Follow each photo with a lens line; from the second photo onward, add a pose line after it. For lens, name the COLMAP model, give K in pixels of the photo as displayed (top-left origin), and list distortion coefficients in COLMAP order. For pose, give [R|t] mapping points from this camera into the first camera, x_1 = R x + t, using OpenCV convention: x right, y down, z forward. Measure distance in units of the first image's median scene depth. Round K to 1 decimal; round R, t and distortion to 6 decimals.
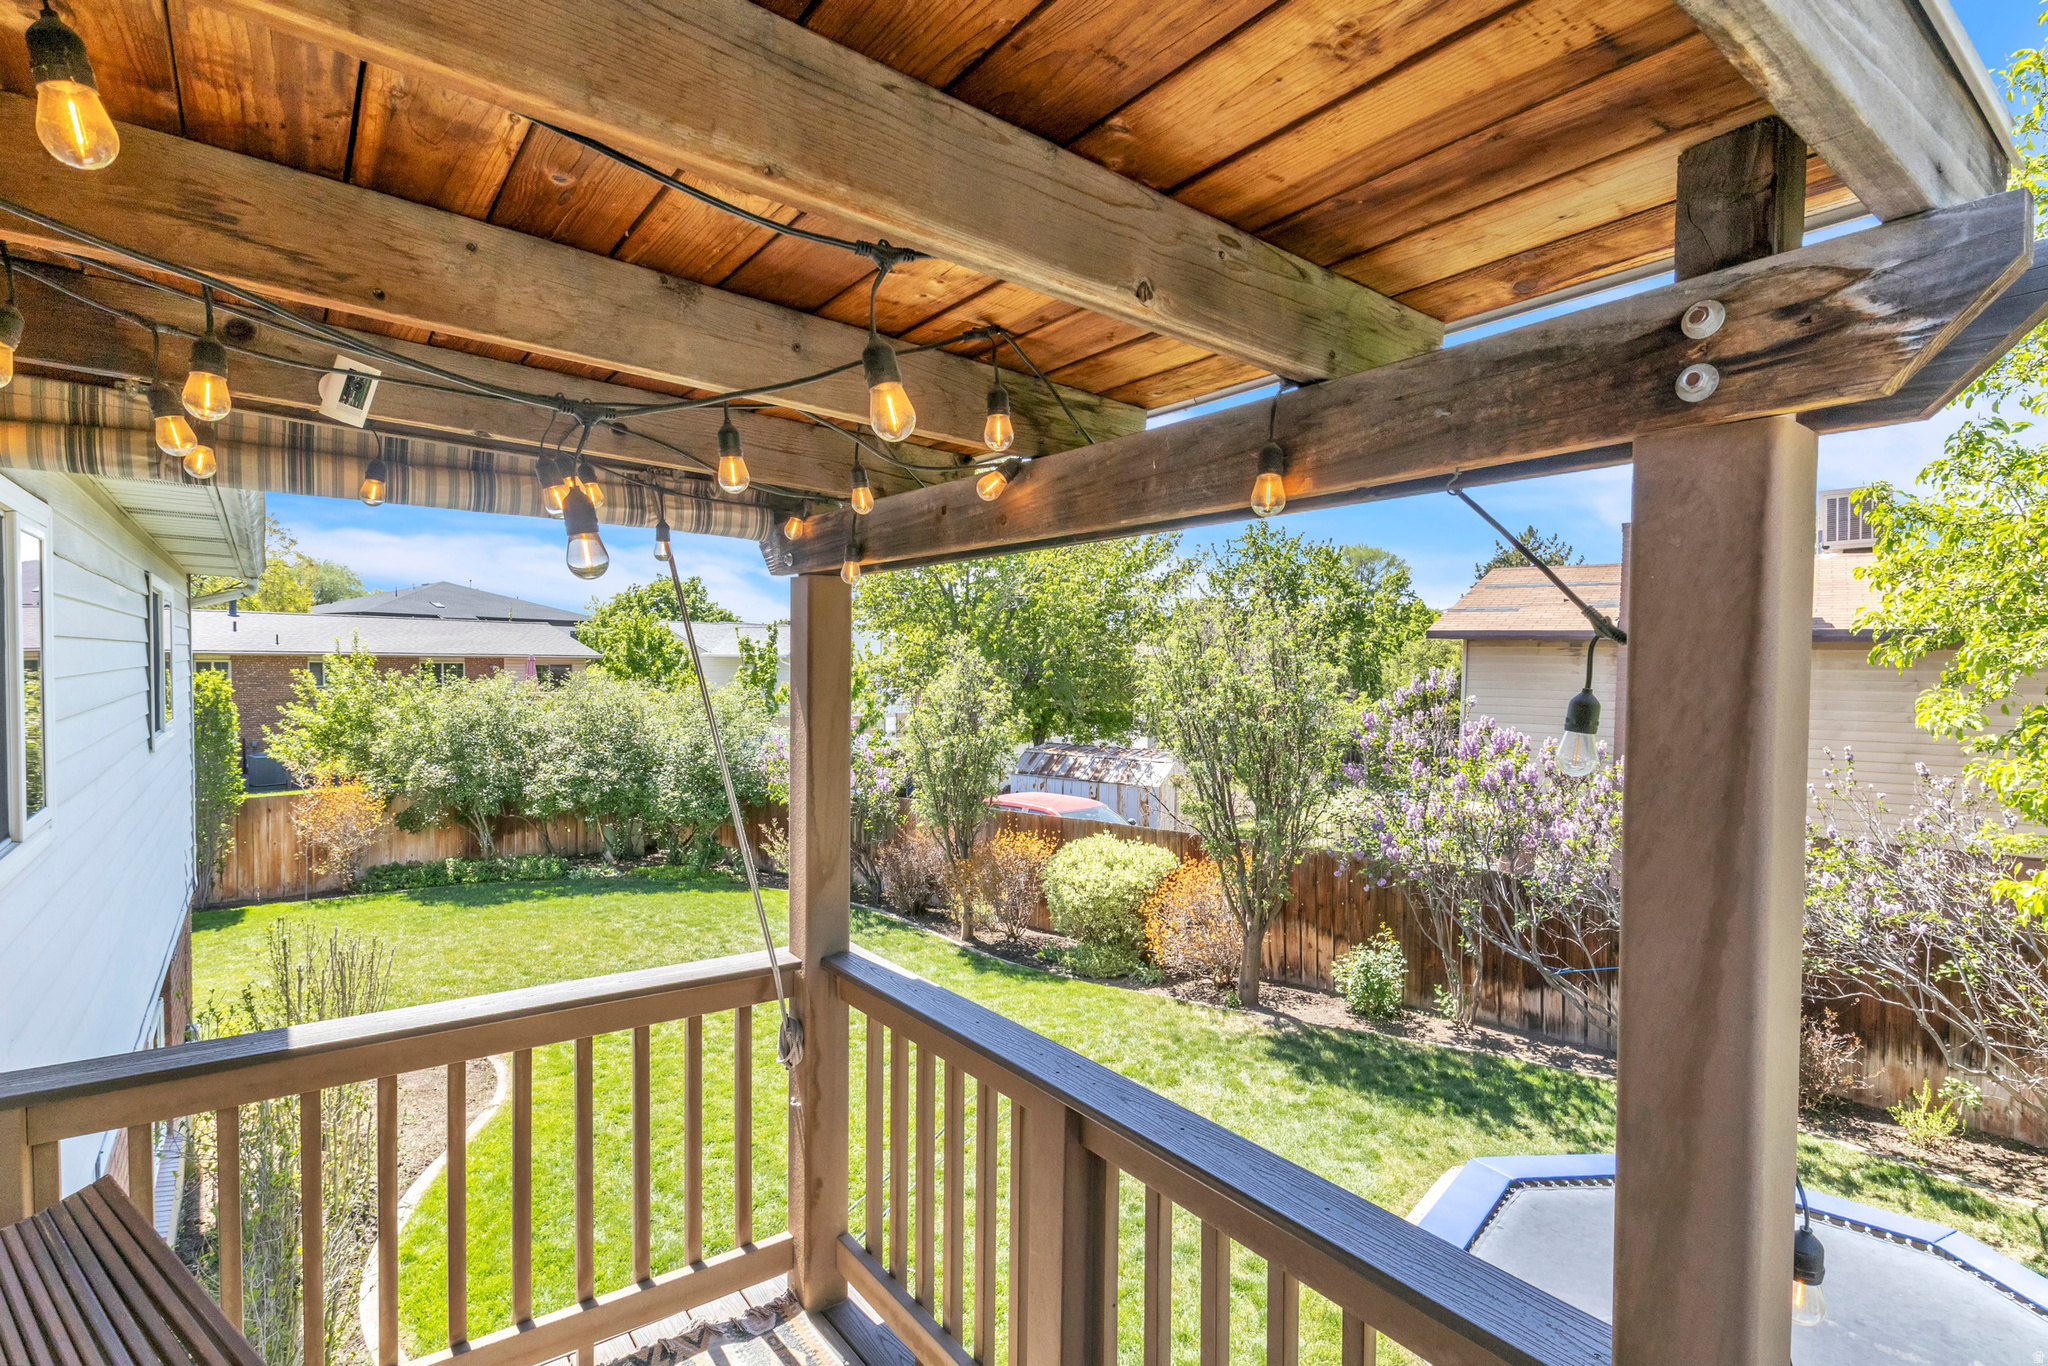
lens RADIAL K [[994.5, 0, 1026.2], [0, 994.5, 718.2], [0, 0, 1]] dist [0.002613, 0.000344]
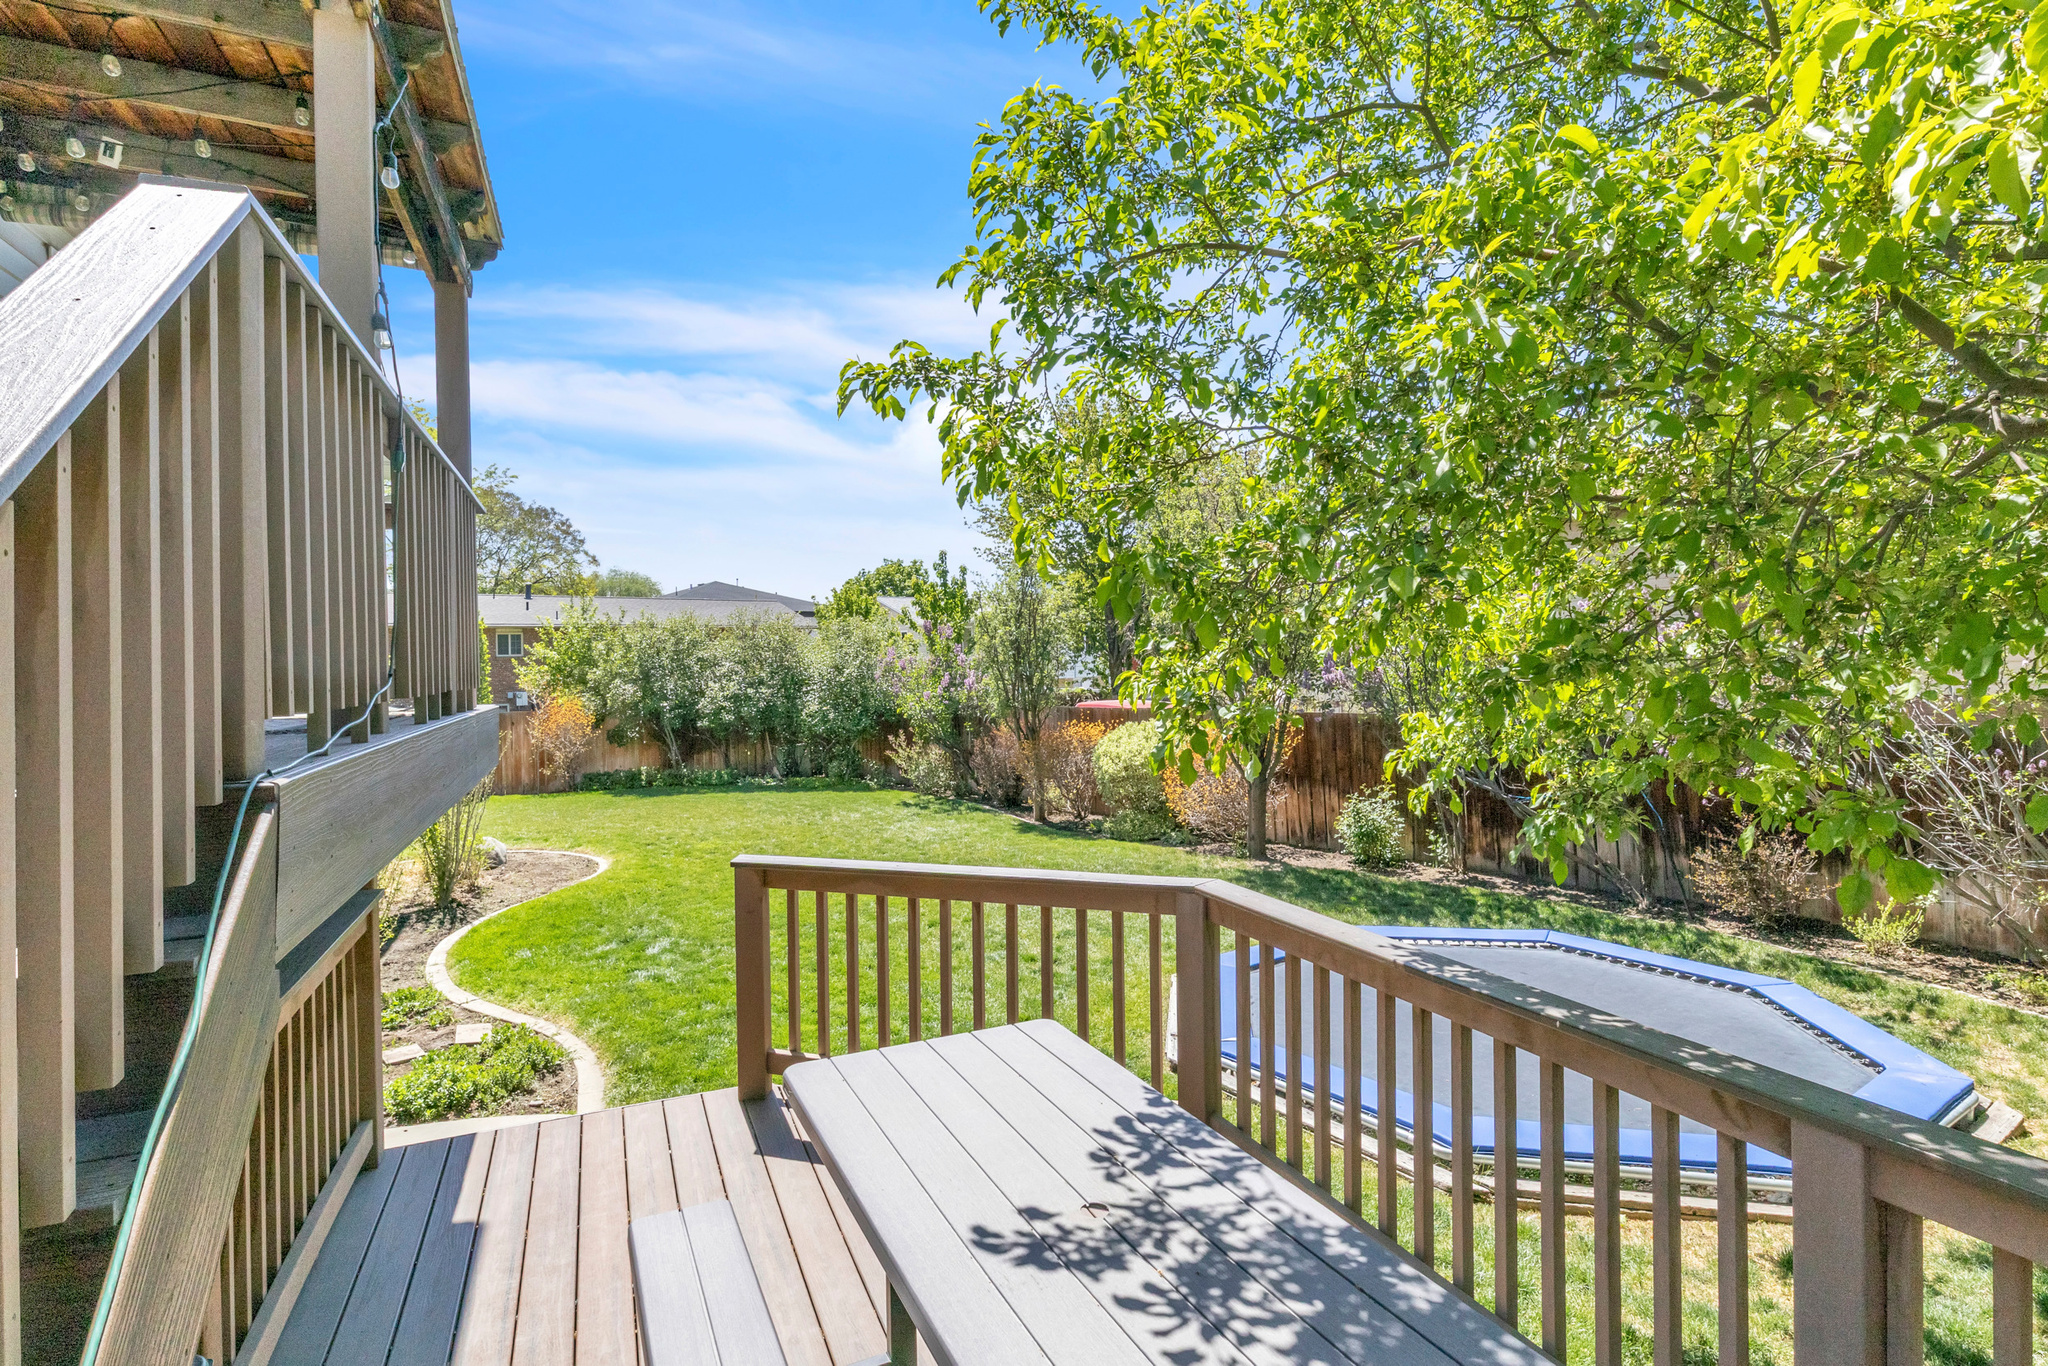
lens RADIAL K [[1019.3, 0, 1024.0], [0, 1019.3, 683.0], [0, 0, 1]] dist [-0.002771, -0.000098]
pose [[0.967710, -0.022189, -0.251087, 0.168556], [0.014983, 0.999420, -0.030575, 0.087486], [0.251620, 0.025825, 0.967481, -0.063754]]
